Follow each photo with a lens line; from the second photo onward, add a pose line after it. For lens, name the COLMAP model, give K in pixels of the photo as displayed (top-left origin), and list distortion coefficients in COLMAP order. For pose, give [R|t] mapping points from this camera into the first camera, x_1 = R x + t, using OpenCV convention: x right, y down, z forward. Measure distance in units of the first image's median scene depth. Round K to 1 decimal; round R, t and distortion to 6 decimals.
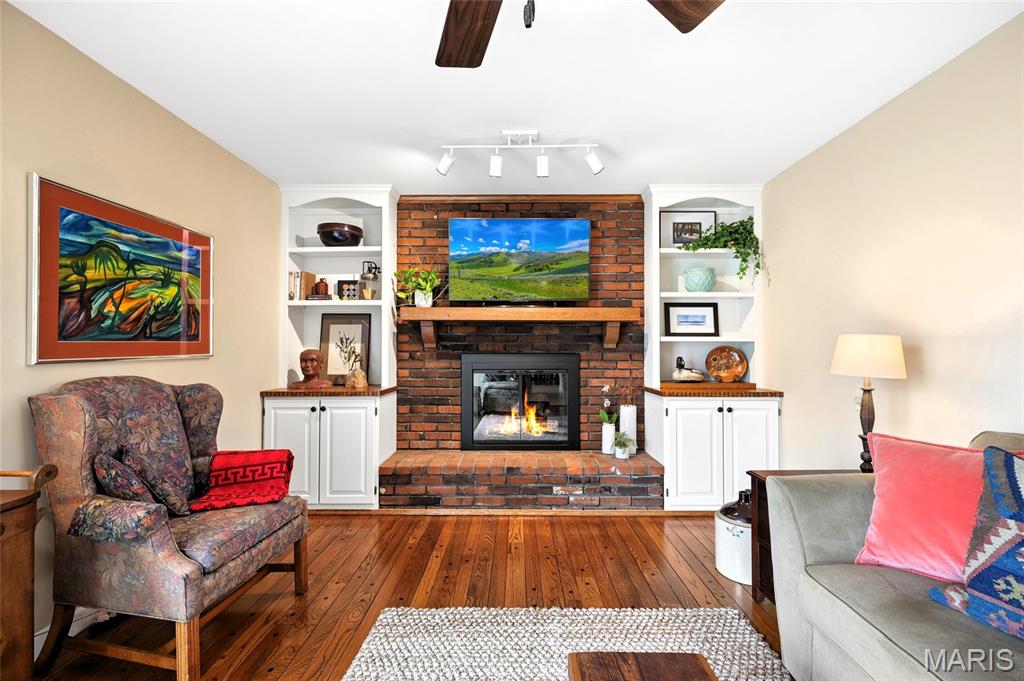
lens RADIAL K [[416.4, 0, 515.6], [0, 416.4, 340.6], [0, 0, 1]] dist [0.001813, 0.000175]
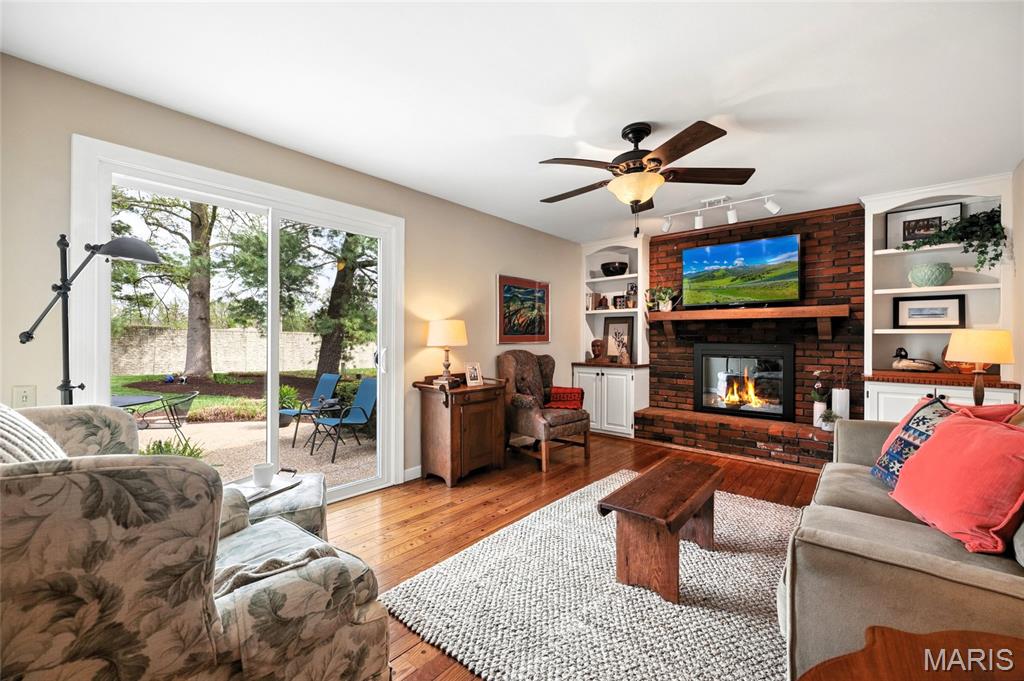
lens RADIAL K [[416.4, 0, 515.6], [0, 416.4, 340.6], [0, 0, 1]] dist [0.001813, 0.000175]
pose [[0.764865, 0.005995, -0.644162, 0.329502], [0.007263, 0.999813, 0.017928, -0.006604], [0.644149, -0.018391, 0.764679, -0.483922]]
